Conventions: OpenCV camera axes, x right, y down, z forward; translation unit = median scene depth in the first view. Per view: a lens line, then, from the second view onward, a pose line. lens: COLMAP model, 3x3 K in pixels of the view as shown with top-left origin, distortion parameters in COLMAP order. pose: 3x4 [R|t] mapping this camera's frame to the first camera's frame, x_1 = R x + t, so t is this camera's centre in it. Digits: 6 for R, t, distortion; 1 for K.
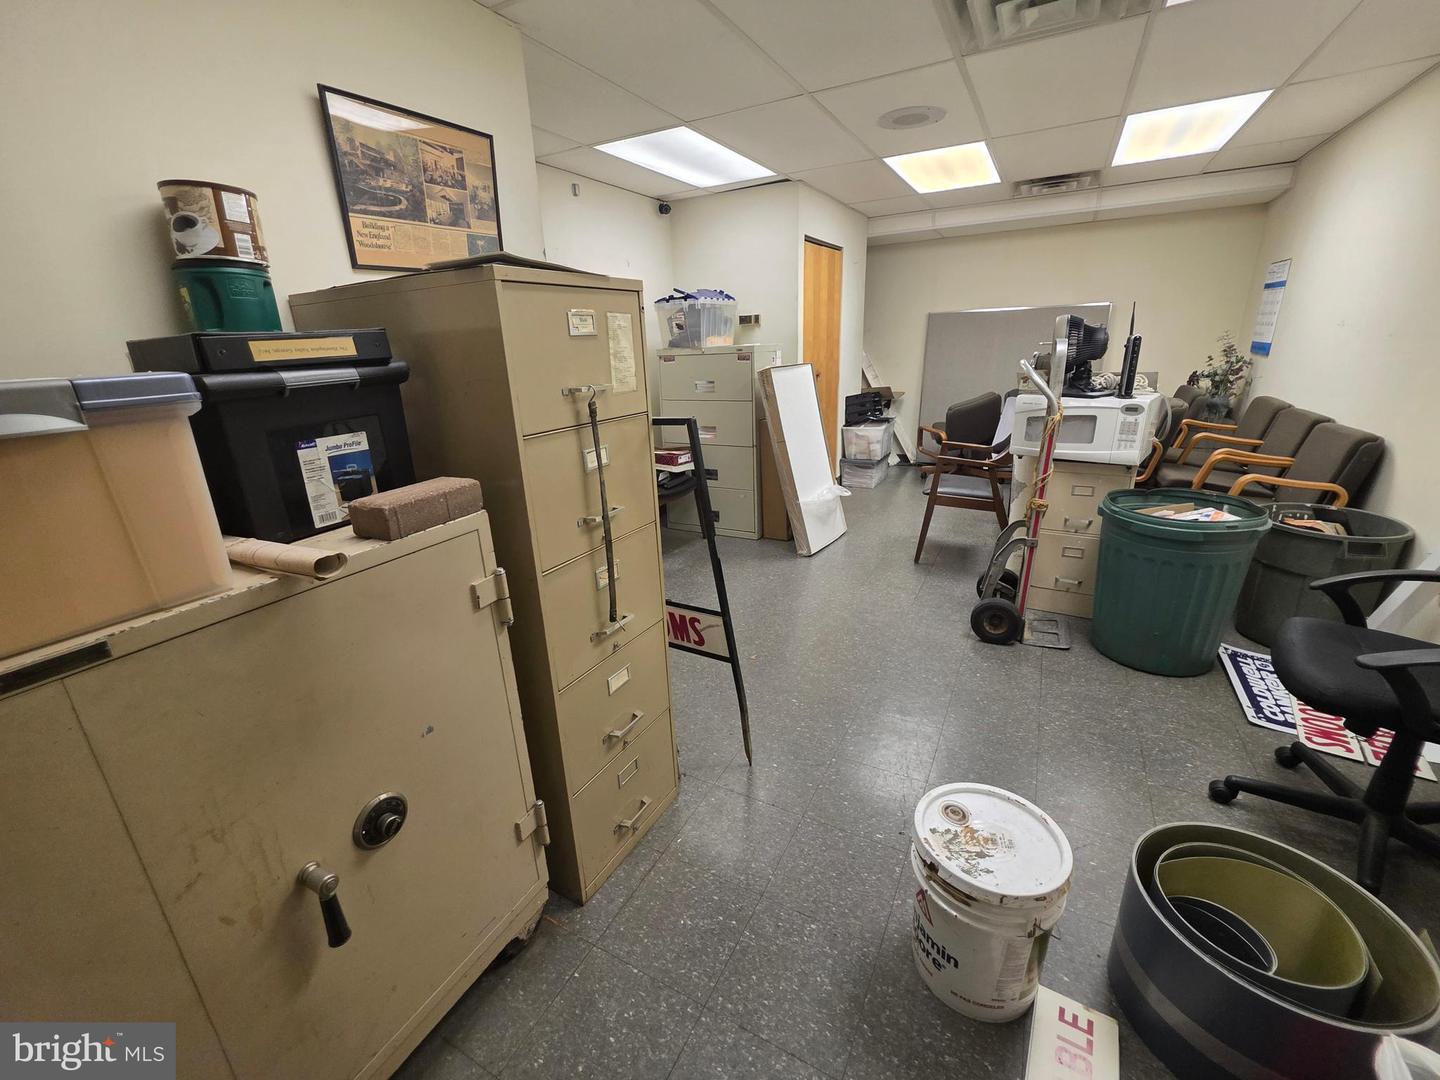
lens RADIAL K [[599.7, 0, 711.6], [0, 599.7, 534.8], [0, 0, 1]] dist [0.000364, -0.000118]
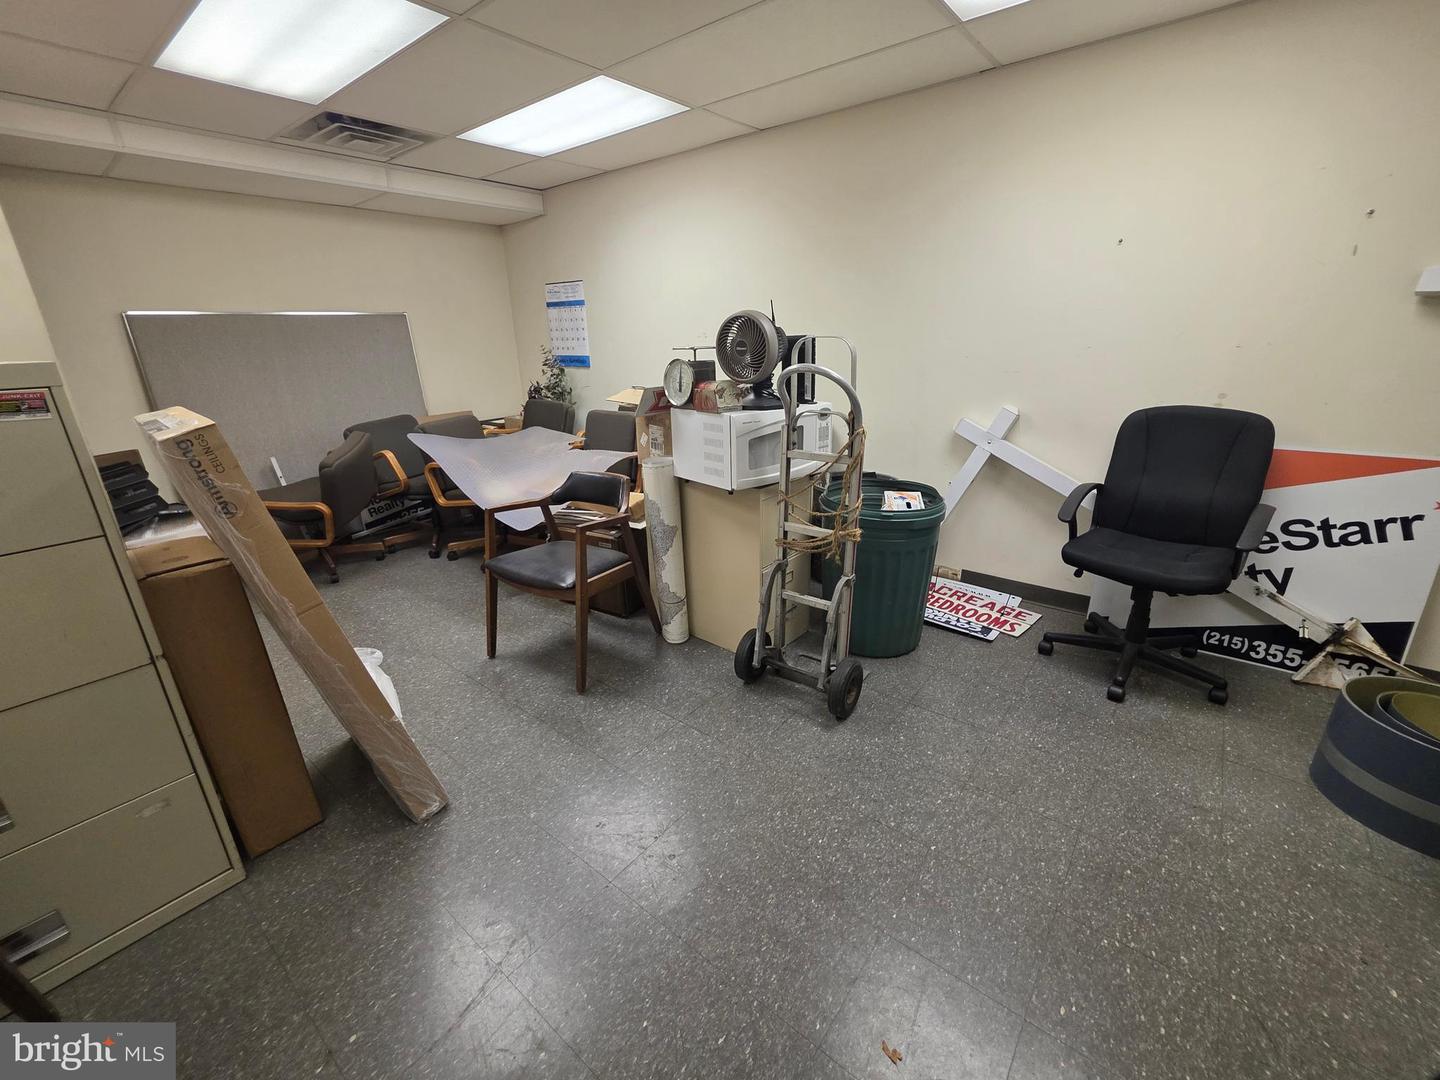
lens RADIAL K [[599.7, 0, 711.6], [0, 599.7, 534.8], [0, 0, 1]] dist [0.000364, -0.000118]
pose [[0.178215, -0.280730, 0.943096, -0.187123], [0.322970, 0.922030, 0.213428, -0.199535], [-0.929478, 0.266556, 0.254987, 0.666550]]
